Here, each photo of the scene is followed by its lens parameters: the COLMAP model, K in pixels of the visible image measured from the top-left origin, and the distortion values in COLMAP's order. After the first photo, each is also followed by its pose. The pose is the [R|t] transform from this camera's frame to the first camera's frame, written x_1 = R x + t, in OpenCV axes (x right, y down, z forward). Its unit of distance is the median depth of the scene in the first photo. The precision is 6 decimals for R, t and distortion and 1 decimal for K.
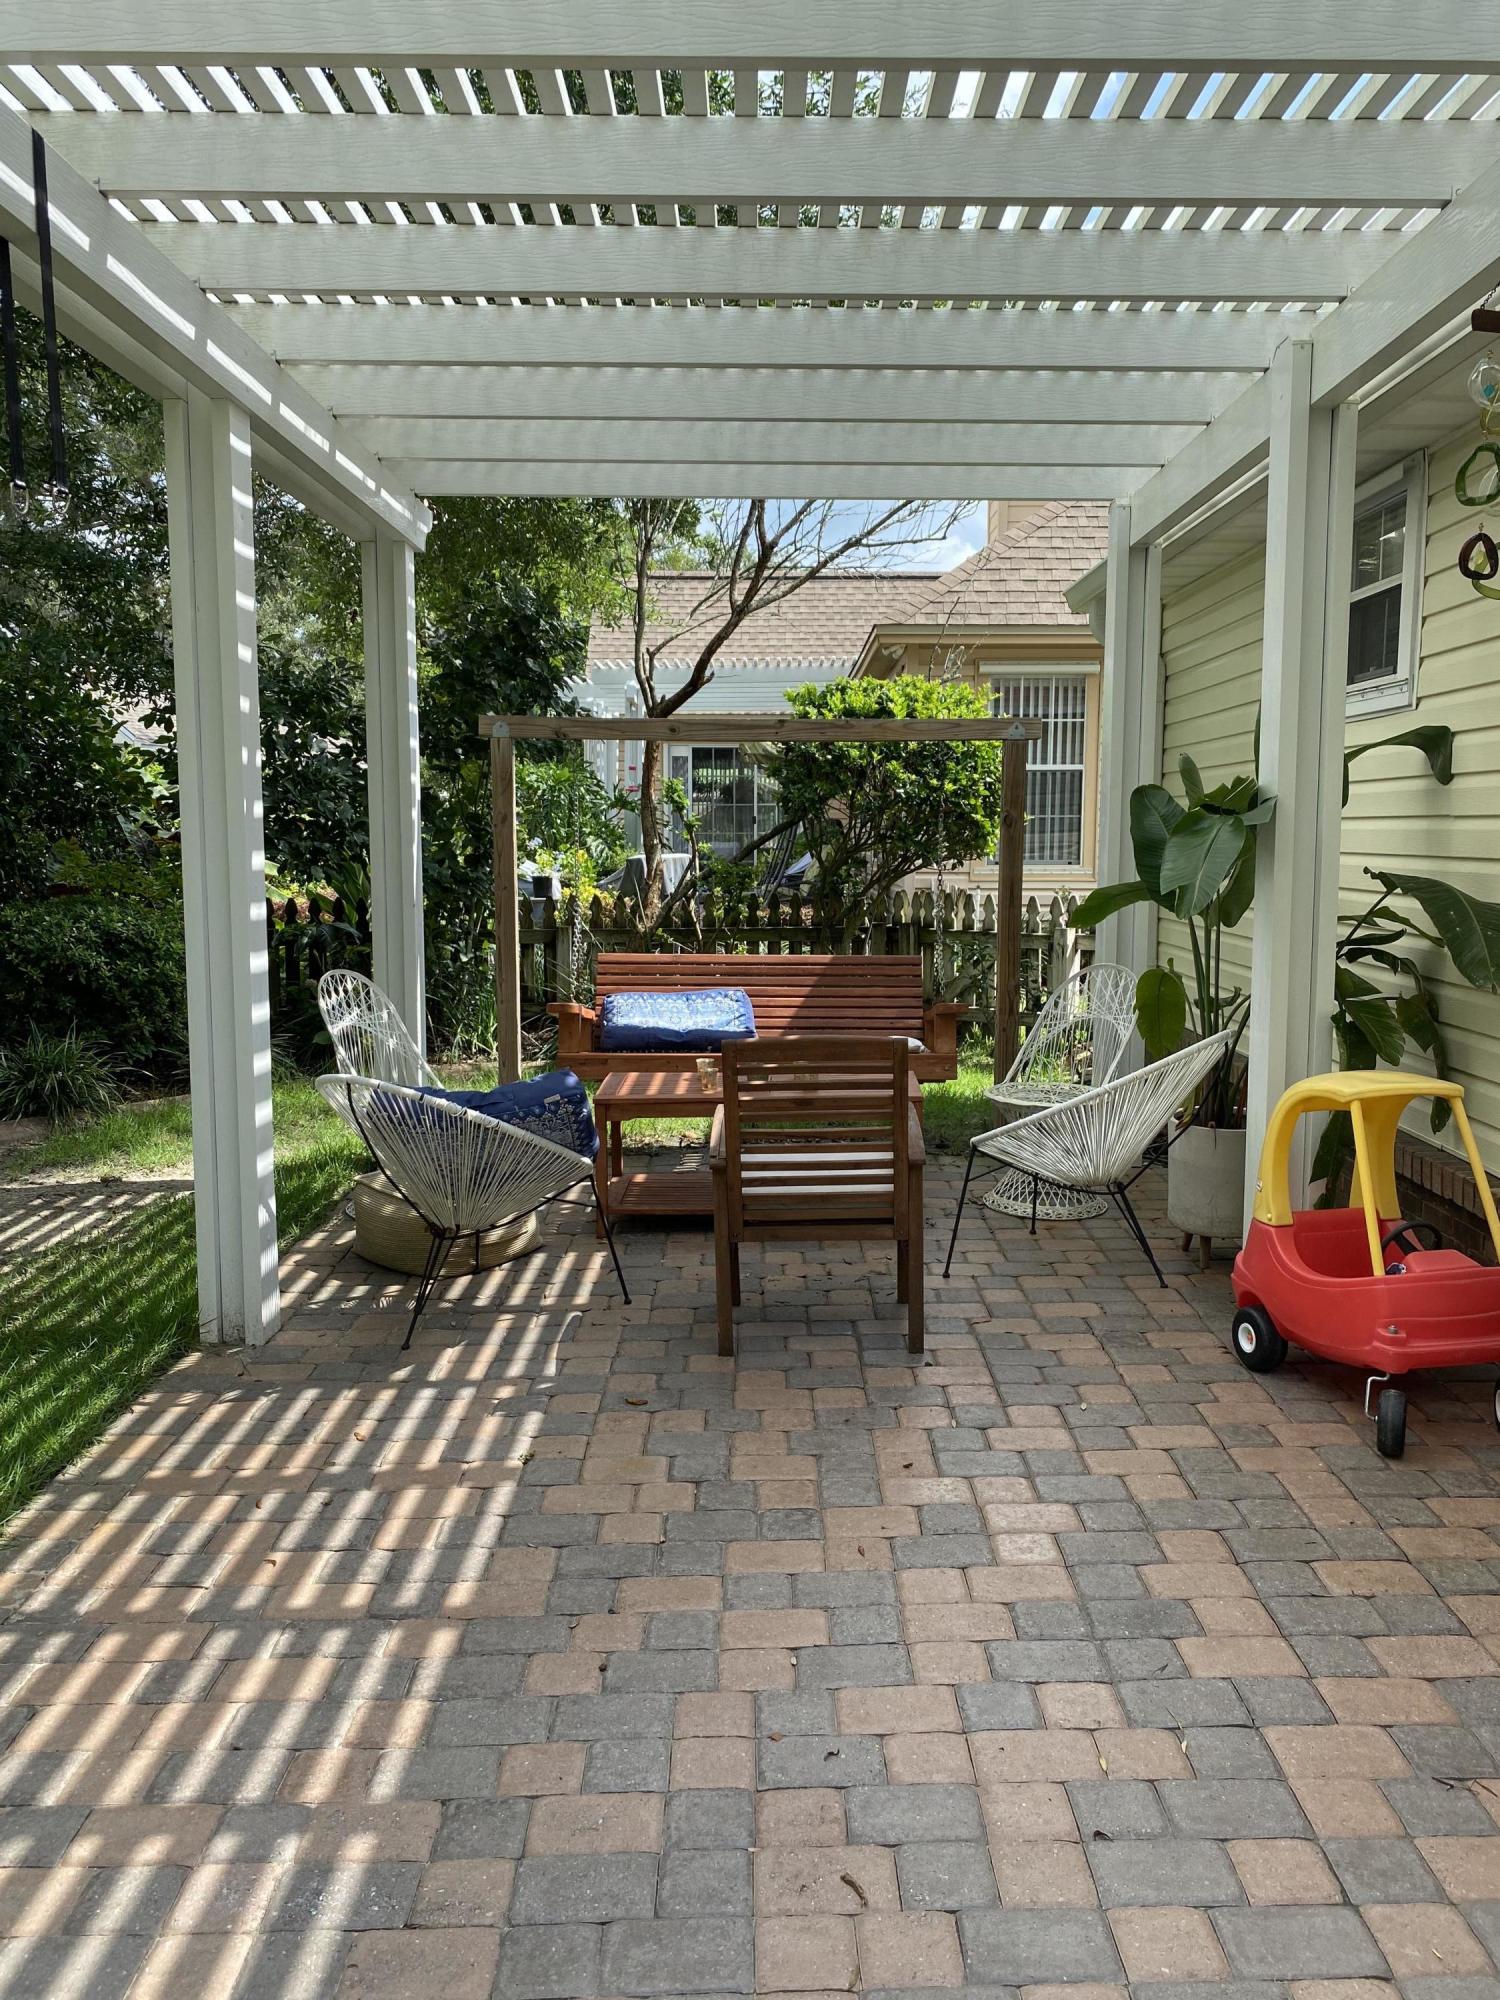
lens RADIAL K [[1527.3, 0, 757.1], [0, 1527.3, 1001.0], [0, 0, 1]] dist [0.060058, -0.076629]
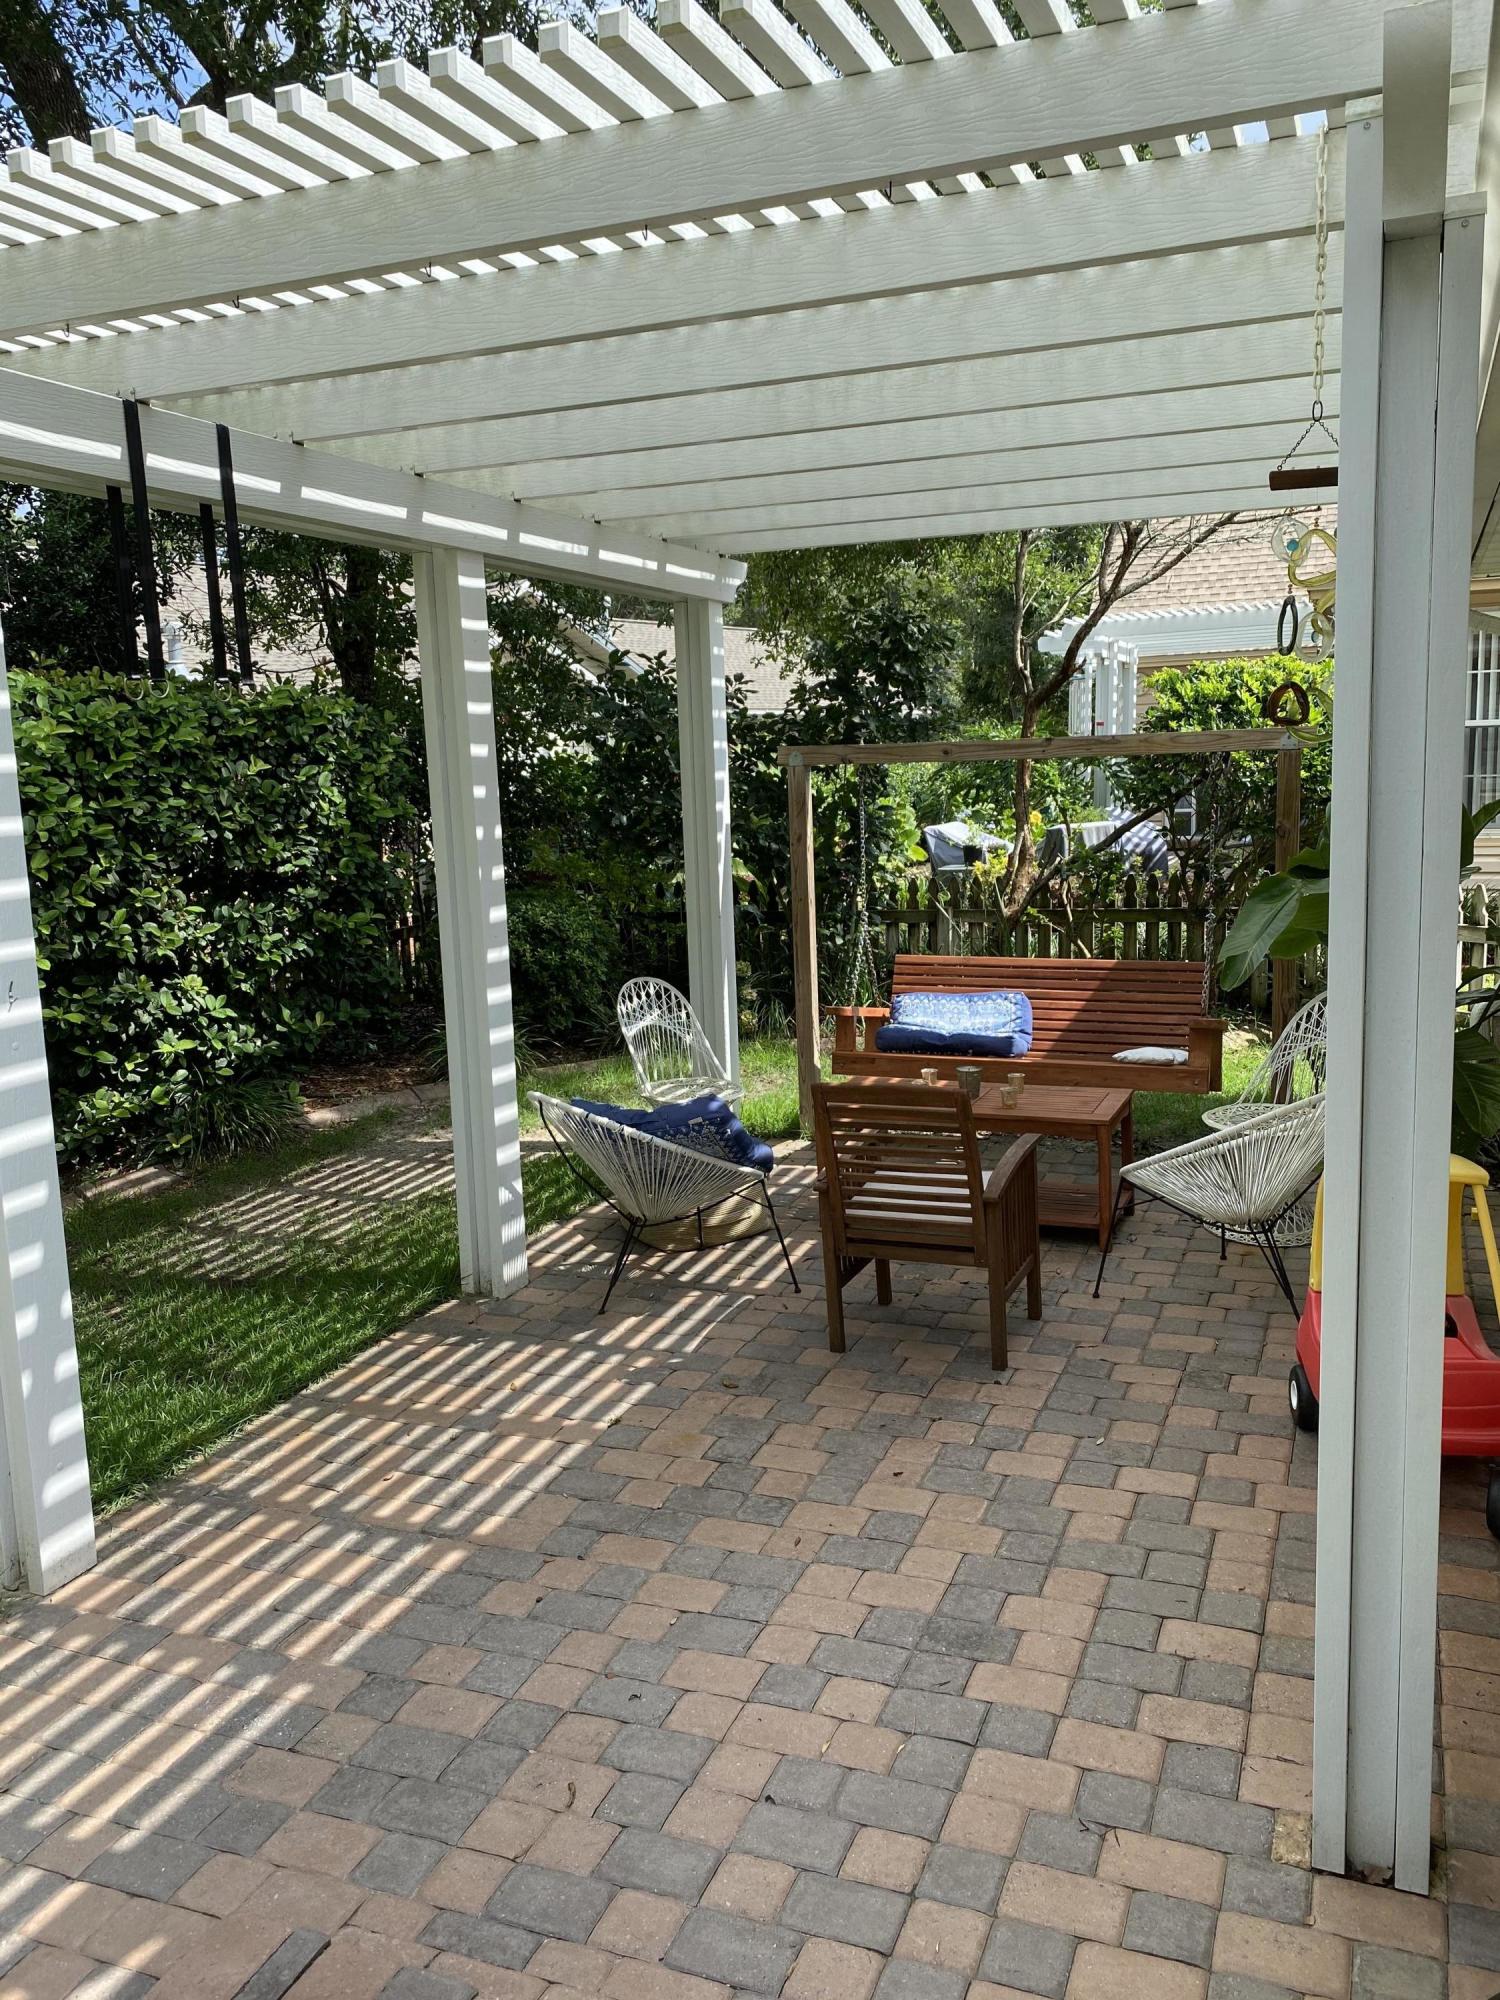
lens RADIAL K [[1527.3, 0, 748.6], [0, 1527.3, 998.1], [0, 0, 1]] dist [0.060058, -0.076629]
pose [[0.923775, 0.025687, -0.382073, 0.404873], [-0.005821, 0.998574, 0.053061, -0.108028], [0.382891, -0.046793, 0.922608, -0.083342]]
